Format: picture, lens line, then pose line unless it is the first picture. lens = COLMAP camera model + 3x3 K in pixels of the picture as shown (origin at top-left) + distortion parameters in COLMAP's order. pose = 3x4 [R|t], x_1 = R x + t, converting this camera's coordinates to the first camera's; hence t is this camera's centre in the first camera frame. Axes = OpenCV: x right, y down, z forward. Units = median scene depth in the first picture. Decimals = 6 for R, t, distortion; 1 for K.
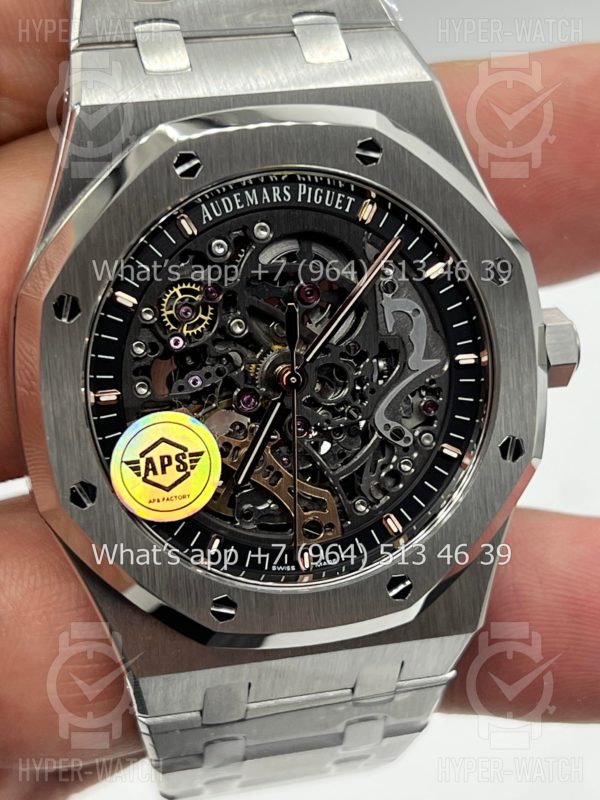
lens RADIAL K [[1854.2, 0, 300.0], [0, 1854.2, 400.0], [0, 0, 1]] dist [0.268638, -0.508933]
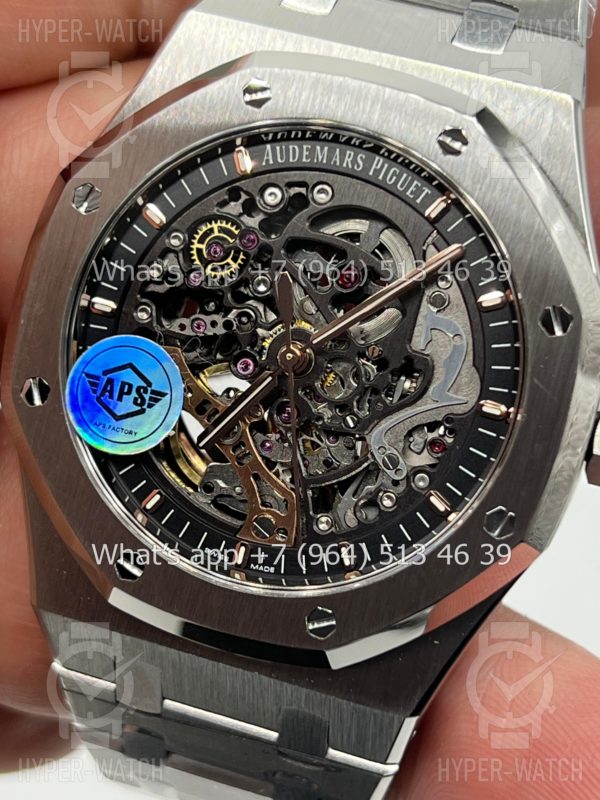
lens RADIAL K [[1854.2, 0, 300.0], [0, 1854.2, 400.0], [0, 0, 1]] dist [0.268638, -0.508933]
pose [[0.856399, 0.321321, -0.404146, 0.369918], [-0.363317, 0.931198, -0.029521, 0.033344], [0.366854, 0.172115, 0.914218, 0.185383]]
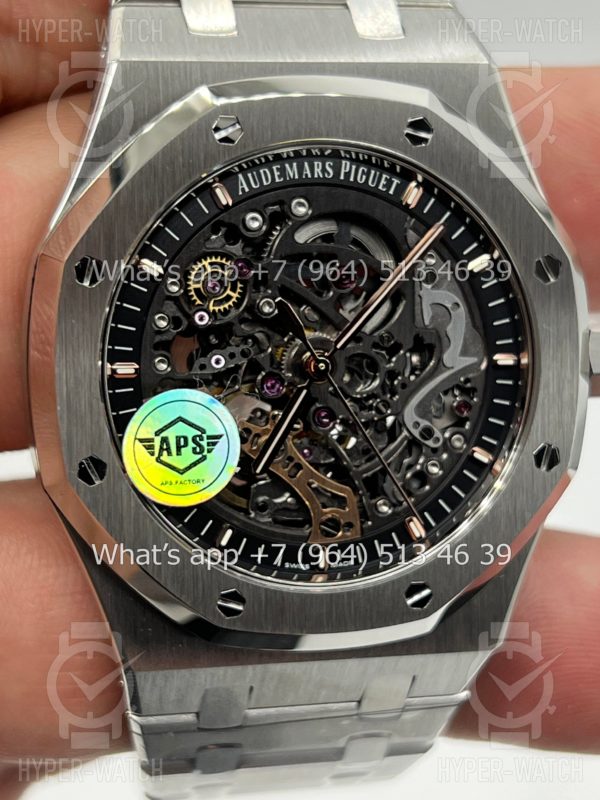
lens RADIAL K [[1854.2, 0, 300.0], [0, 1854.2, 400.0], [0, 0, 1]] dist [0.268638, -0.508933]
pose [[0.997500, 0.070464, 0.005342, -0.018638], [-0.070300, 0.997176, -0.026426, 0.031808], [-0.007189, 0.025985, 0.999636, 0.057244]]
